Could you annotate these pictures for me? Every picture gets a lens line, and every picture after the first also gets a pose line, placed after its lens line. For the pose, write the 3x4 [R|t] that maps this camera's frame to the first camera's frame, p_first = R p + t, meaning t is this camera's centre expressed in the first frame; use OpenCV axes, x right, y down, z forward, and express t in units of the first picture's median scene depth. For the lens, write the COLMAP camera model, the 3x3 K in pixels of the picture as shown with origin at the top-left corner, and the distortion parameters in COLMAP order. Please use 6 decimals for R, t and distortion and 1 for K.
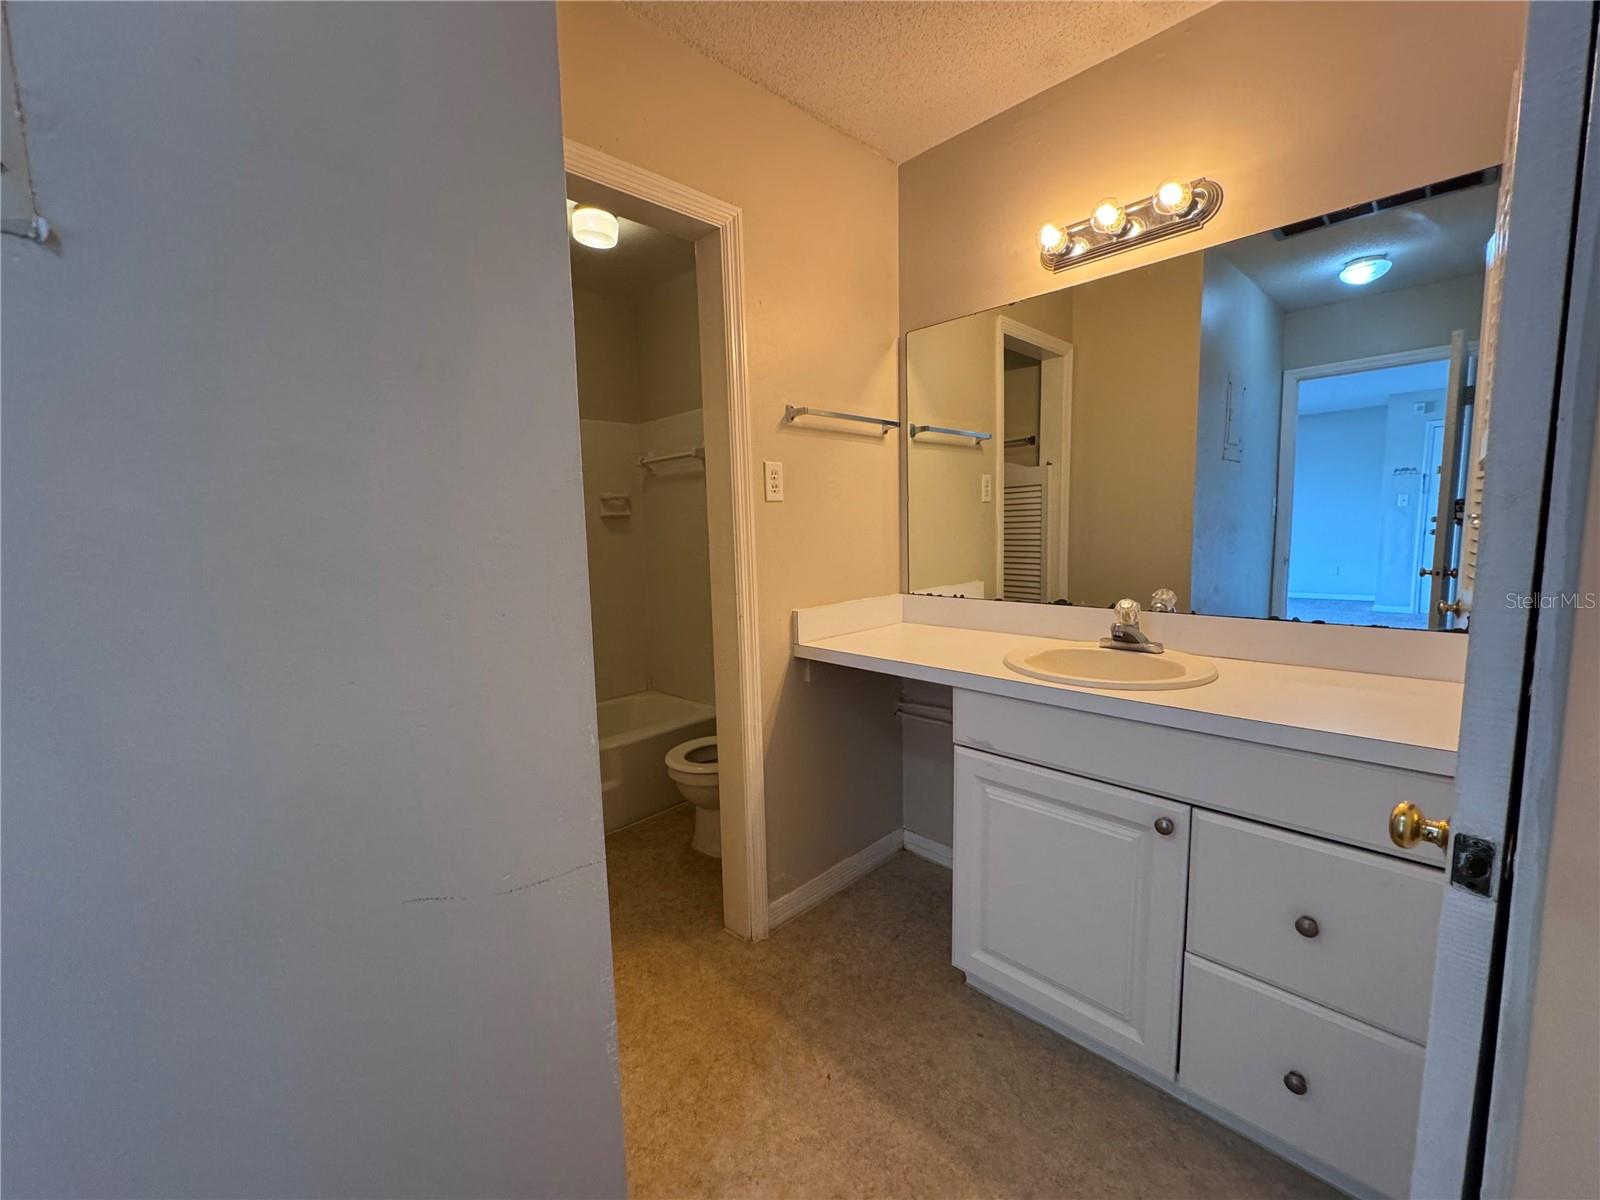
lens RADIAL K [[644.4, 0, 799.3], [0, 644.4, 599.6], [0, 0, 1]] dist [-0.005493, 0.001316]
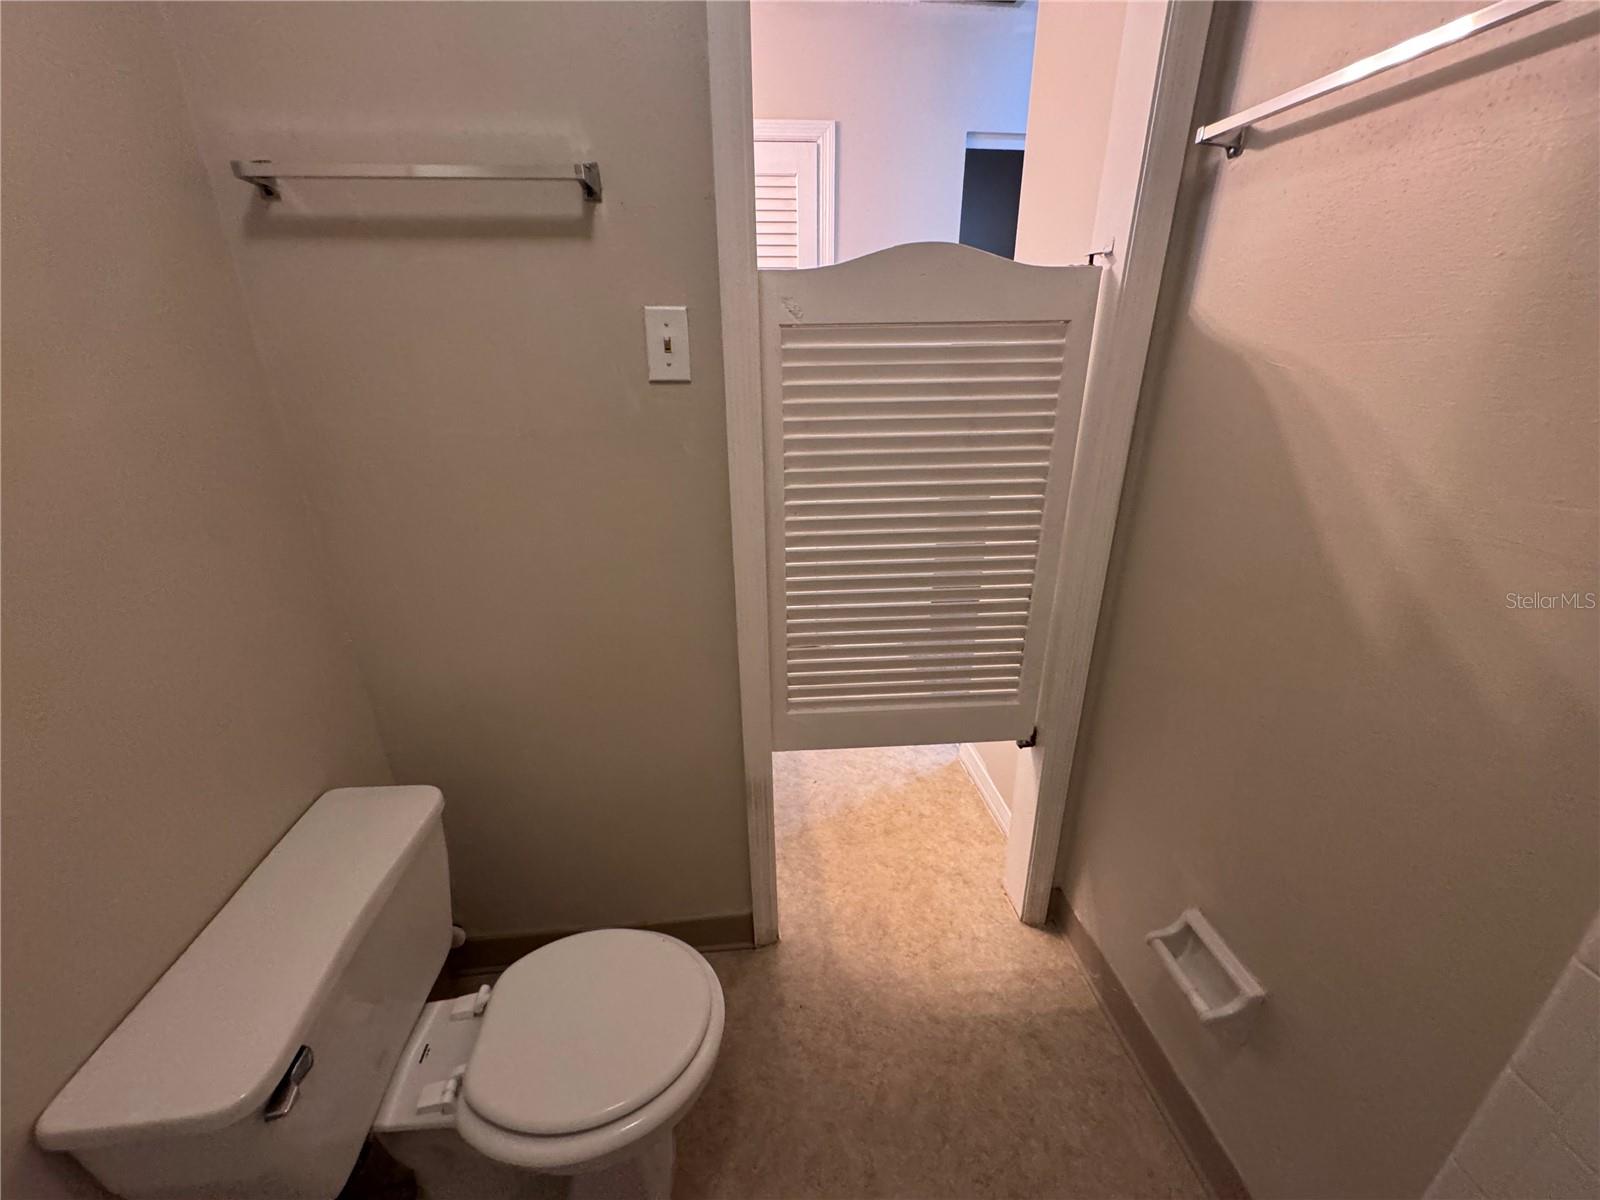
lens RADIAL K [[644.4, 0, 799.7], [0, 644.4, 605.8], [0, 0, 1]] dist [-0.005493, 0.001316]
pose [[-0.786615, -0.211162, 0.580213, -0.539287], [0.097464, 0.885456, 0.454388, -0.224240], [-0.609702, 0.413978, -0.675933, 1.430066]]
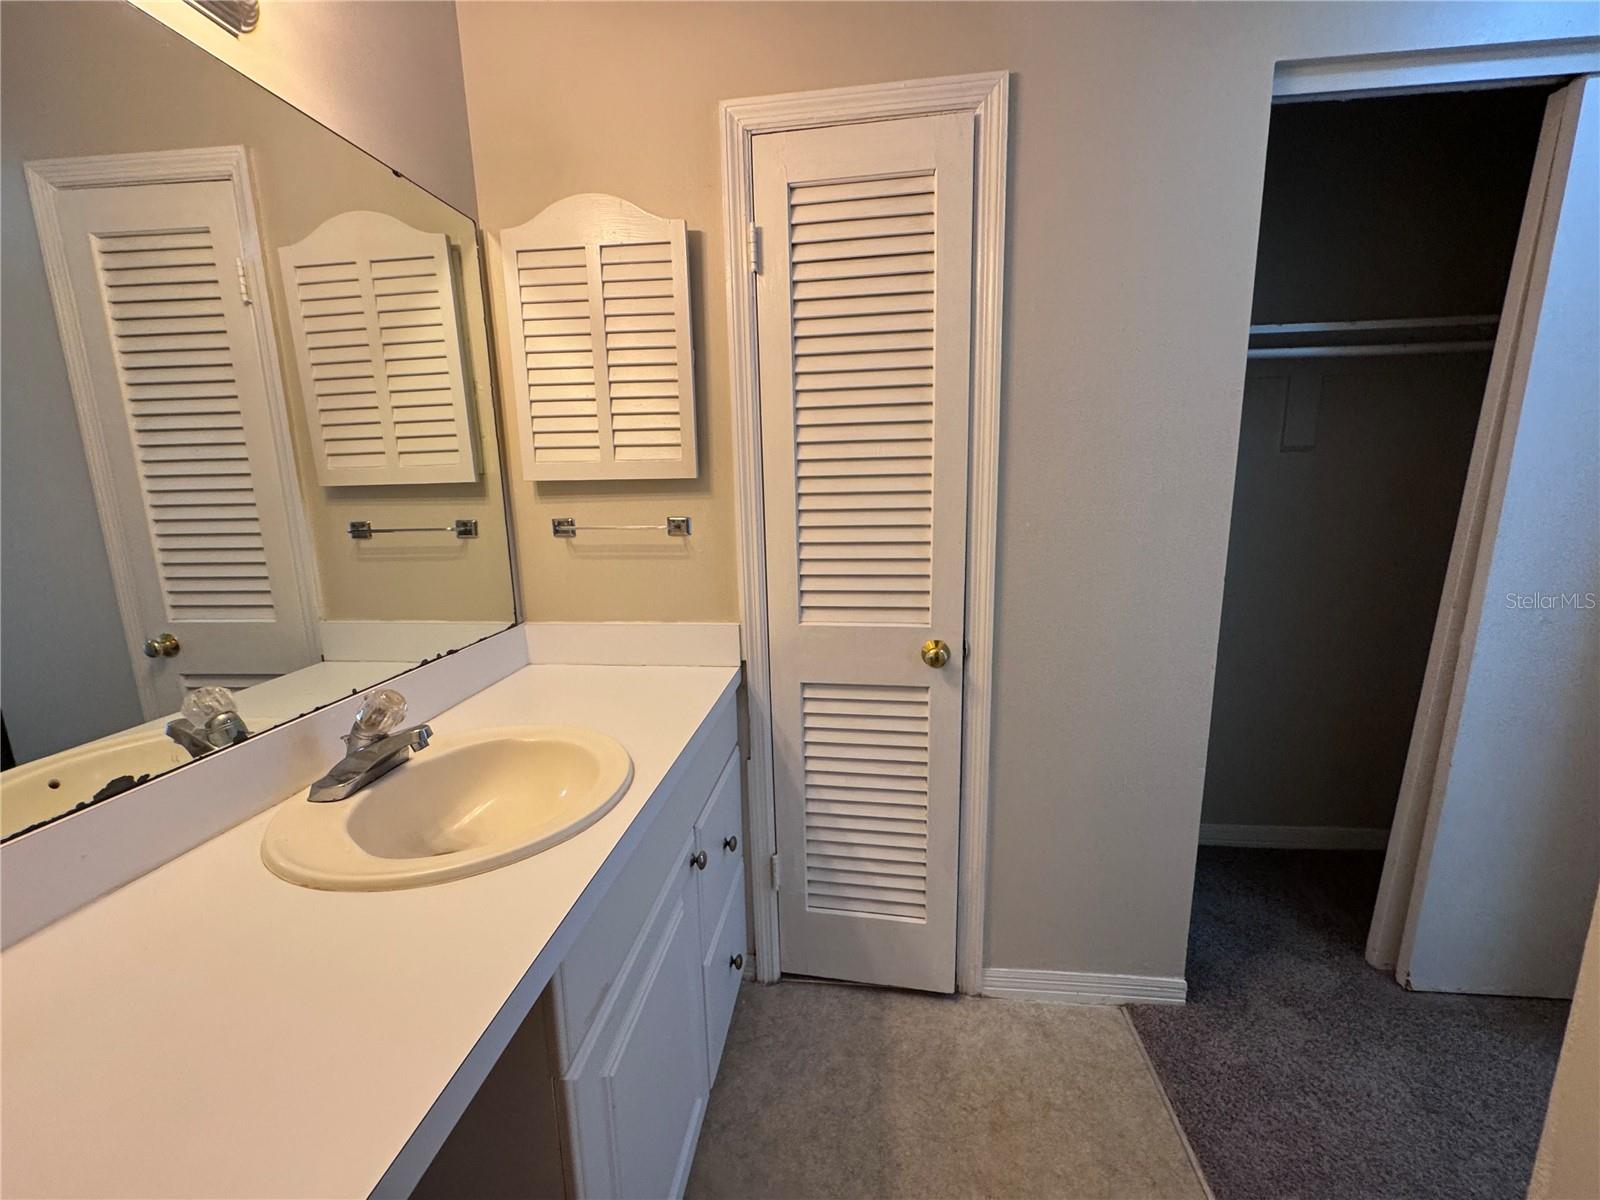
lens RADIAL K [[644.4, 0, 790.7], [0, 644.4, 595.8], [0, 0, 1]] dist [-0.005493, 0.001316]
pose [[-0.619636, -0.102297, 0.778195, -0.184915], [0.130696, 0.964181, 0.230812, -0.151591], [-0.773932, 0.244726, -0.584071, 0.958227]]
